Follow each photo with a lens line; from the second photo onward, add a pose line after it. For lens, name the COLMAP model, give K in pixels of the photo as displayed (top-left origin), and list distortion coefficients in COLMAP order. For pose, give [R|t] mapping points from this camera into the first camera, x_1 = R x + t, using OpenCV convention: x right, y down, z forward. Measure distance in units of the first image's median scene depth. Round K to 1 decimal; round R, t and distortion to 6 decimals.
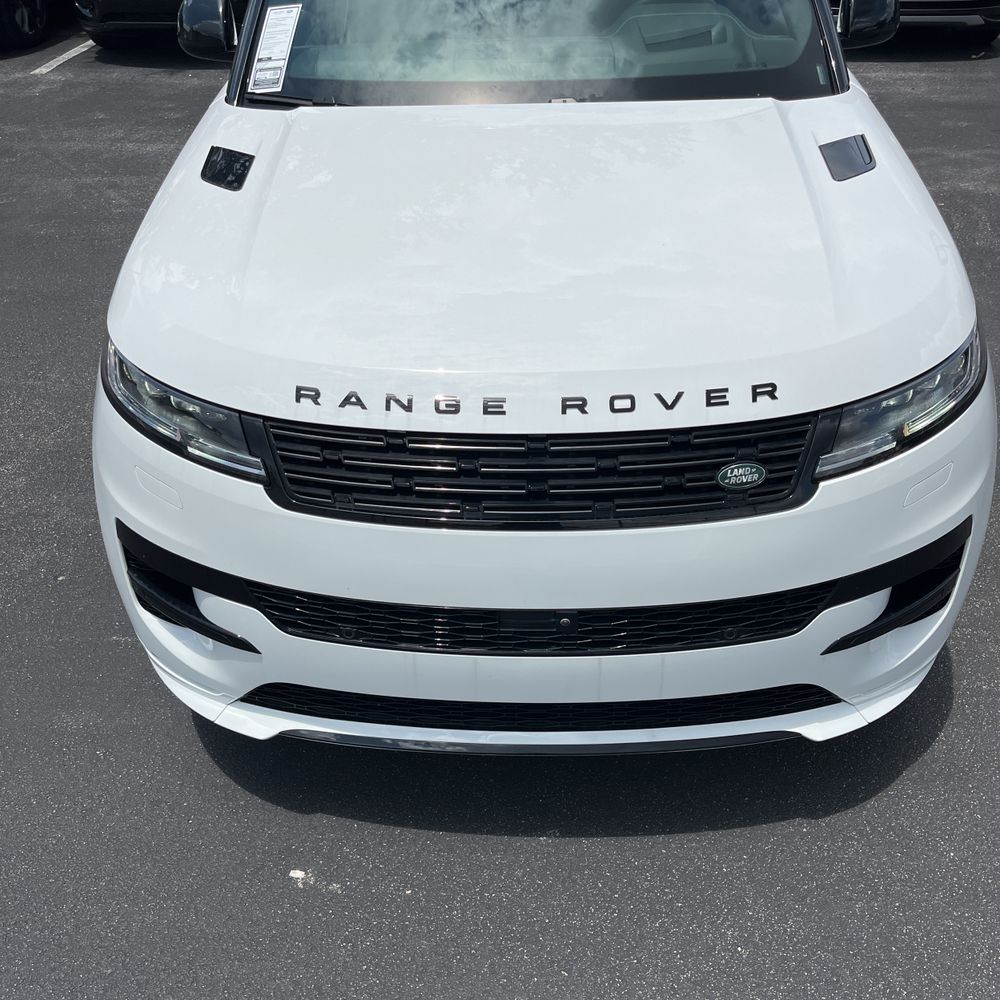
lens RADIAL K [[1018.5, 0, 497.3], [0, 1018.5, 515.3], [0, 0, 1]] dist [0.023672, -0.023084]
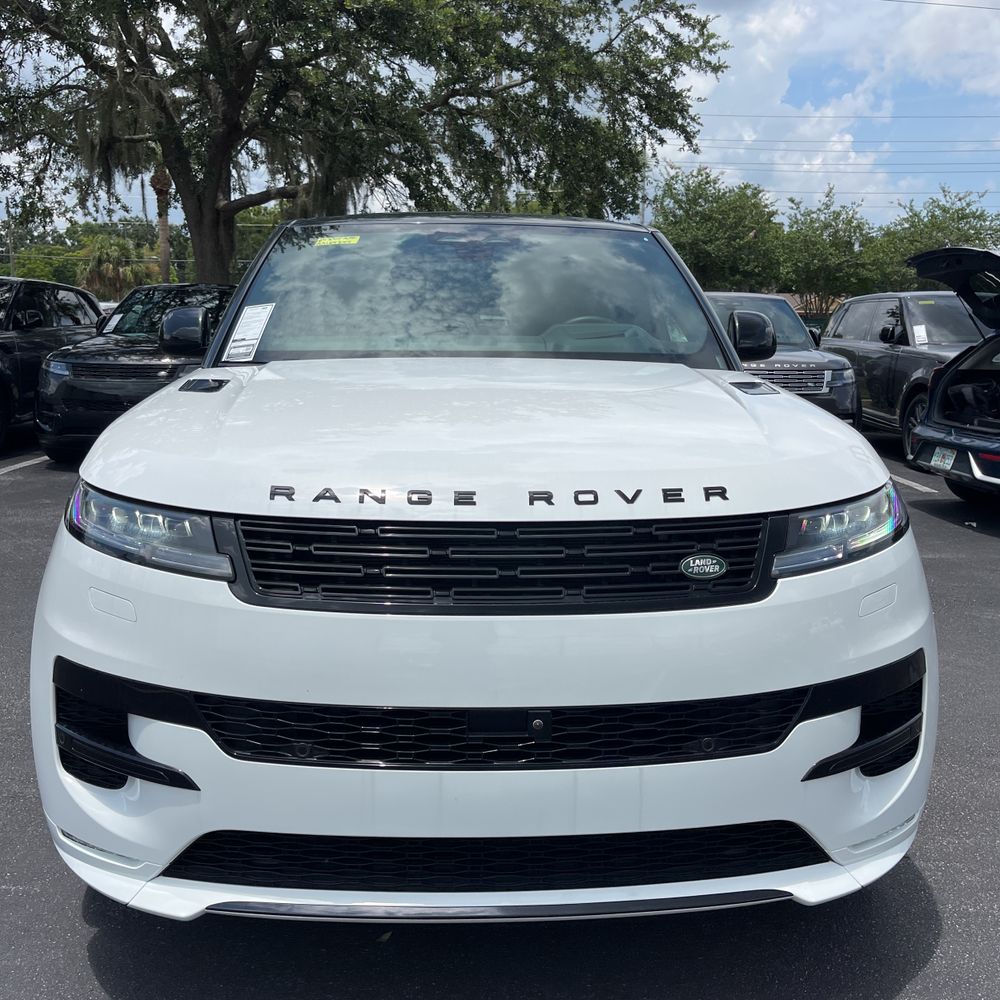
lens RADIAL K [[1018.5, 0, 497.3], [0, 1018.5, 515.3], [0, 0, 1]] dist [0.023672, -0.023084]
pose [[0.995928, 0.016541, 0.088624, -0.059974], [0.023861, 0.899606, -0.436050, 0.352818], [-0.086939, 0.436389, 0.895548, 0.068528]]
